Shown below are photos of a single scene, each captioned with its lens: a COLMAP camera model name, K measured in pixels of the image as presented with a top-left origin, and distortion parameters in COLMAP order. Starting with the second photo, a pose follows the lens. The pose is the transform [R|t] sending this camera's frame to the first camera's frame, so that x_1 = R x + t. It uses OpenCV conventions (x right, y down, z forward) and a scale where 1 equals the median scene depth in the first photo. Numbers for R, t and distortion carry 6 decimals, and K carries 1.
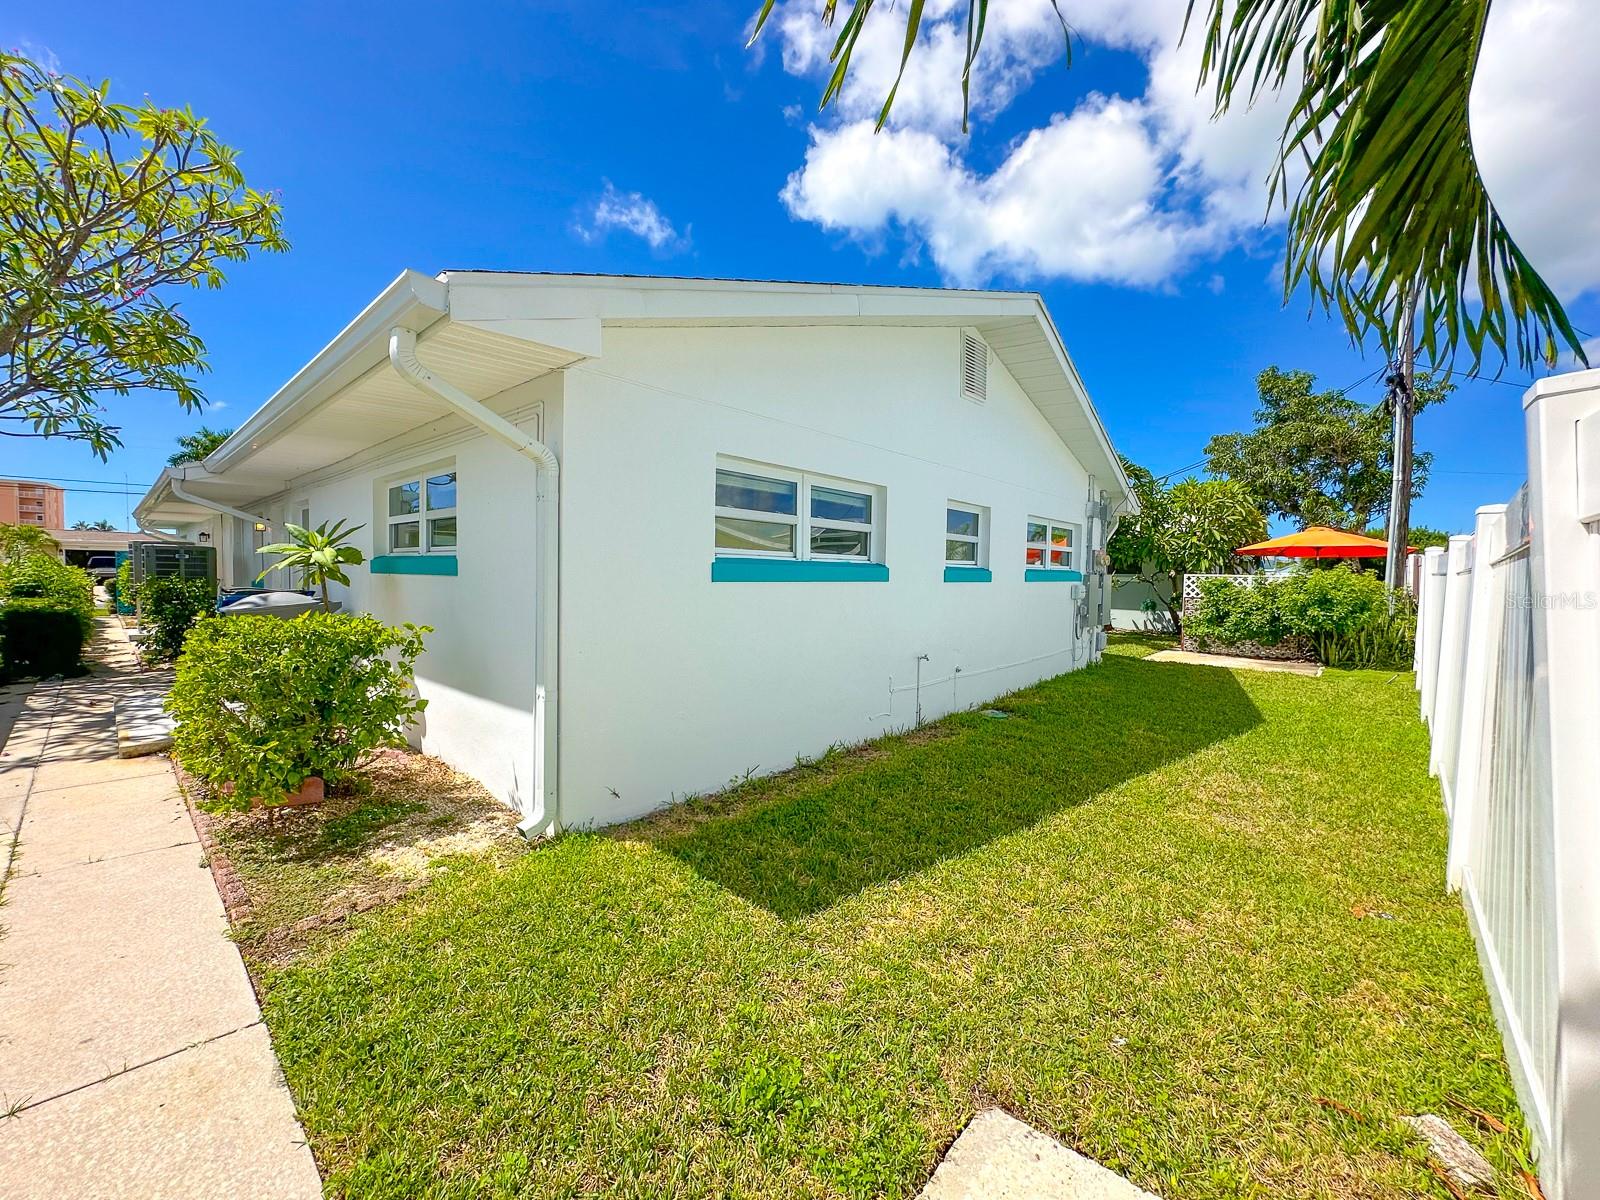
lens RADIAL K [[658.3, 0, 813.8], [0, 658.3, 600.8], [0, 0, 1]] dist [0.003267, -0.002067]
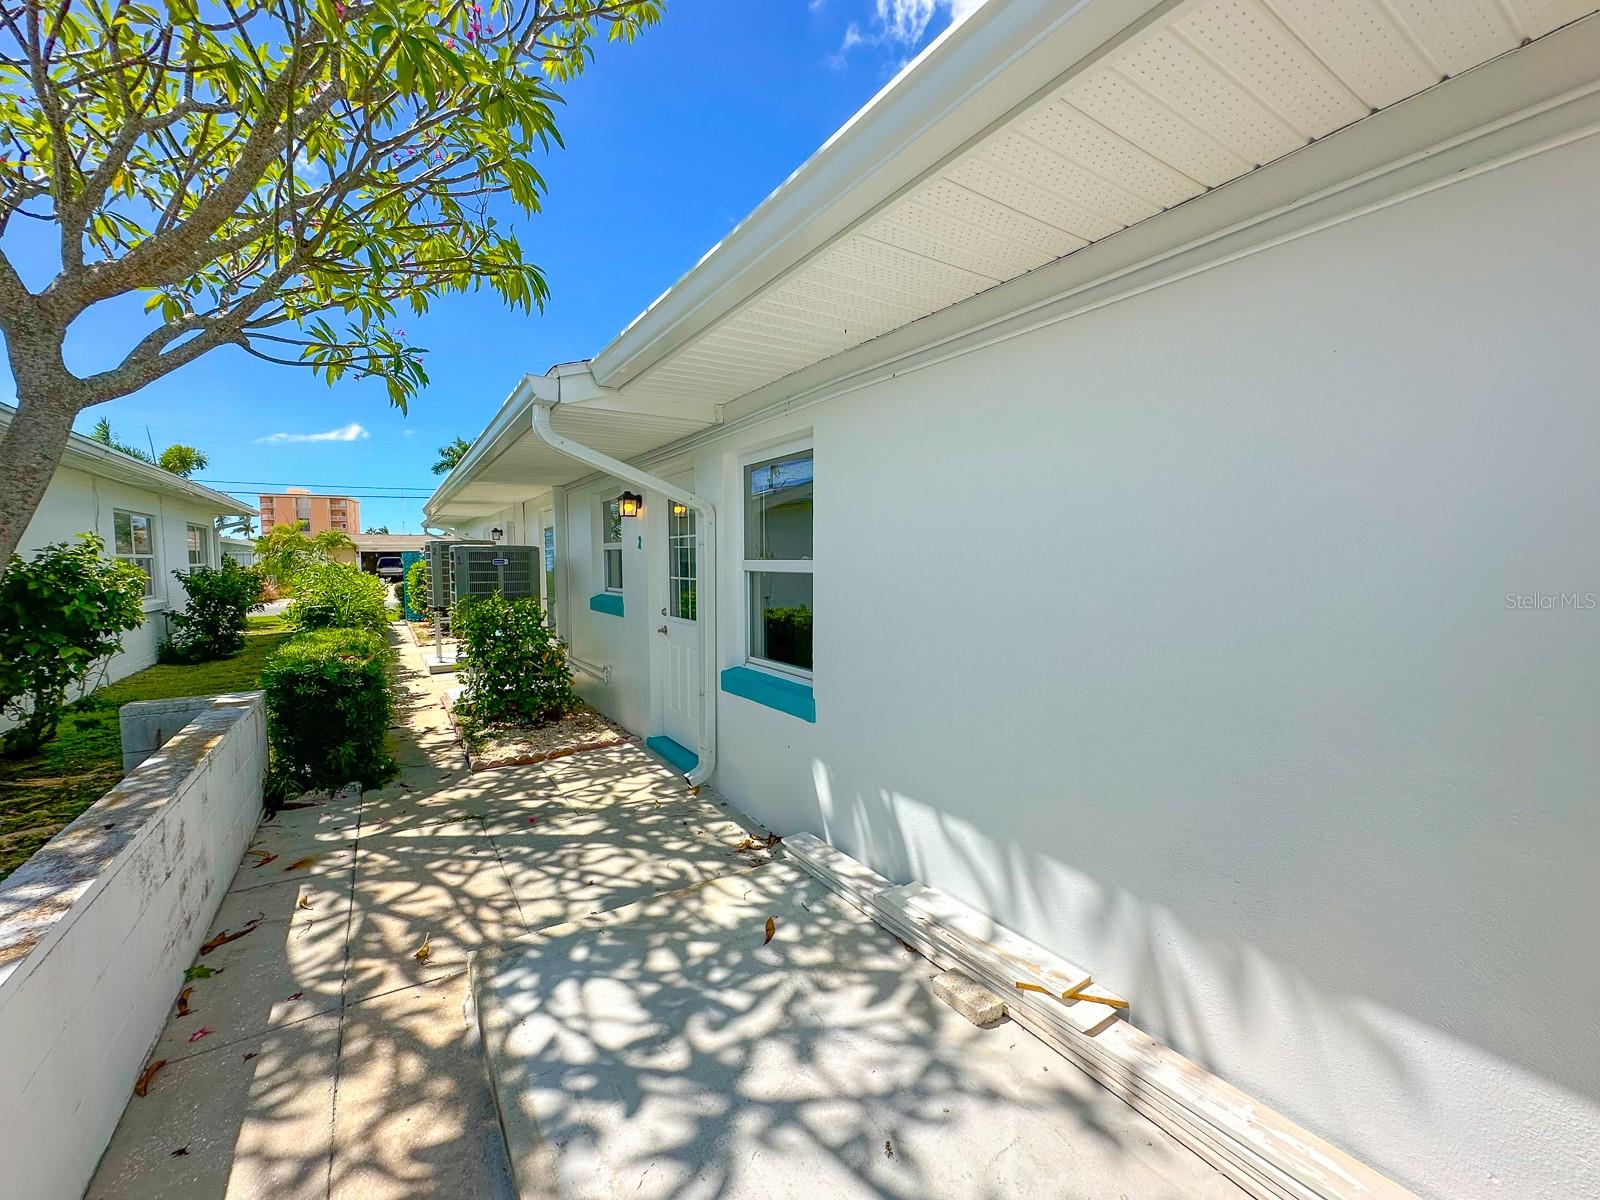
lens RADIAL K [[658.3, 0, 796.5], [0, 658.3, 592.2], [0, 0, 1]] dist [0.003267, -0.002067]
pose [[0.964599, -0.009829, -0.263539, -0.267031], [0.013106, 0.999857, 0.010681, -0.021602], [0.263396, -0.013757, 0.964590, 0.236646]]
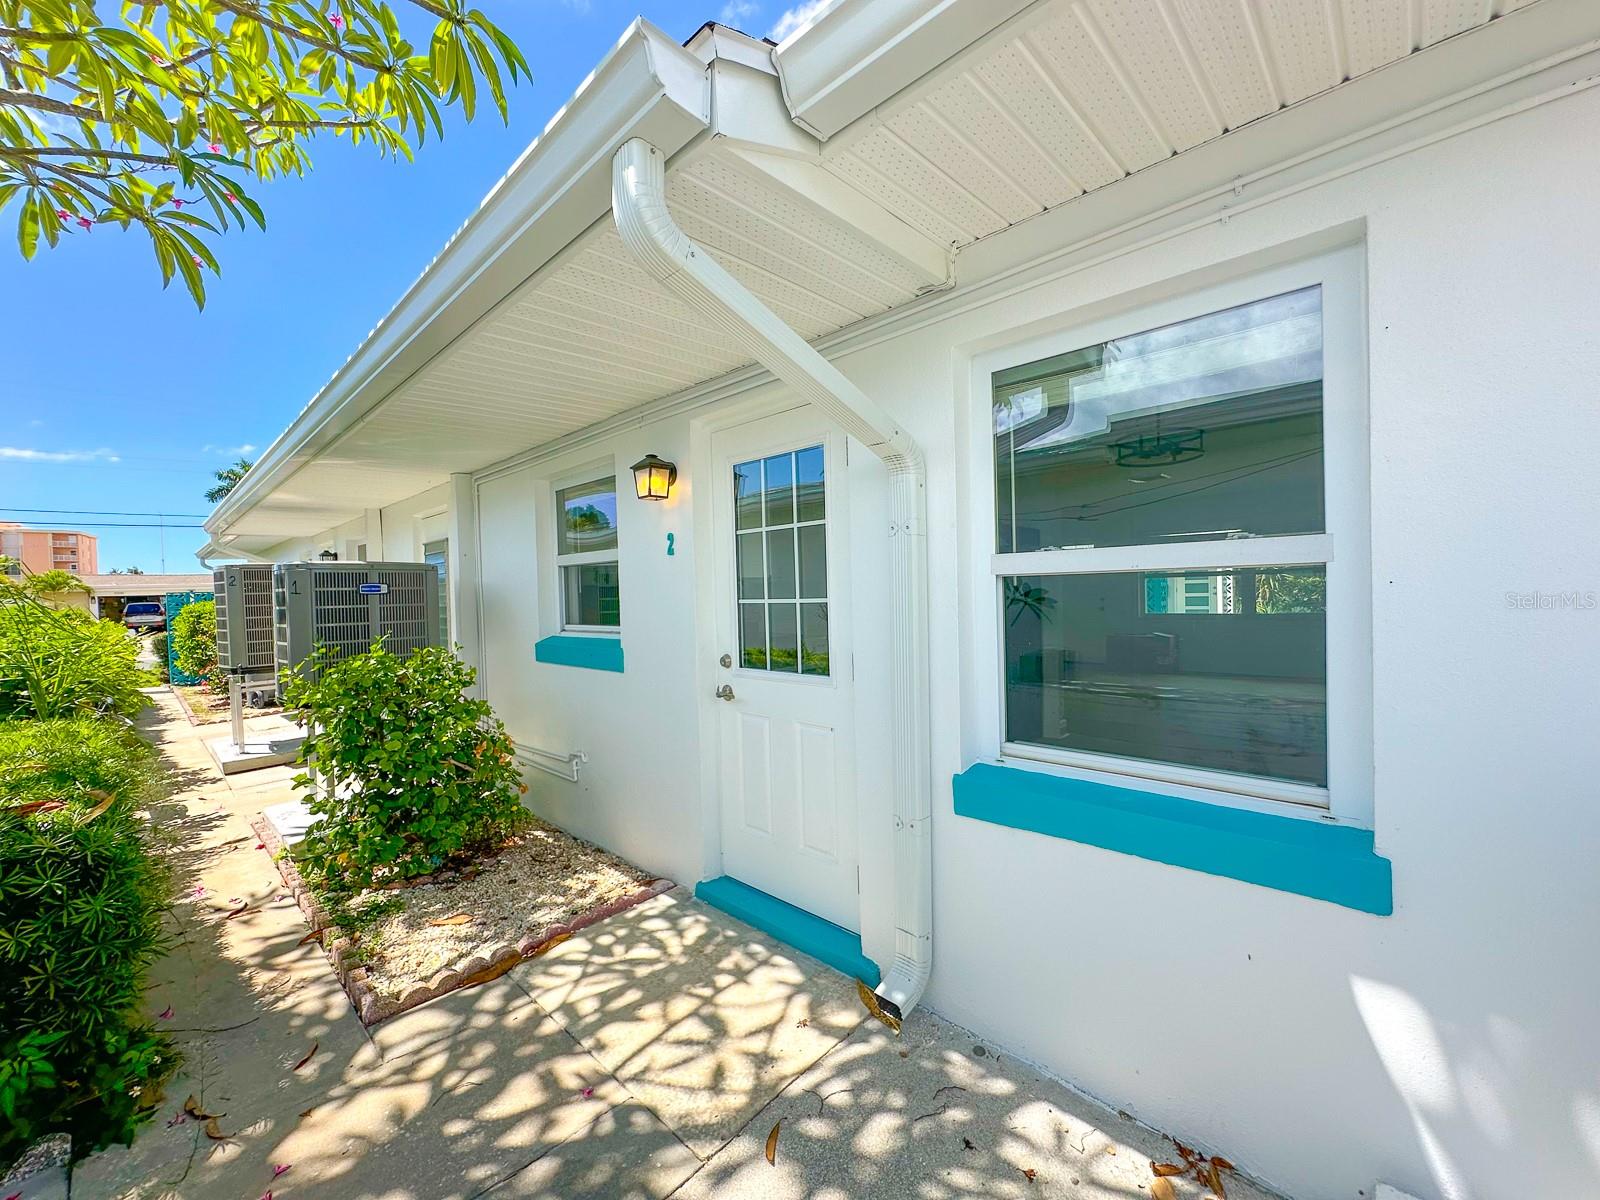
lens RADIAL K [[658.3, 0, 812.3], [0, 658.3, 595.4], [0, 0, 1]] dist [0.003267, -0.002067]
pose [[0.998468, -0.049816, -0.024082, -0.362648], [0.049182, 0.998444, -0.026264, -0.021316], [0.025353, 0.025040, 0.999365, 0.322173]]
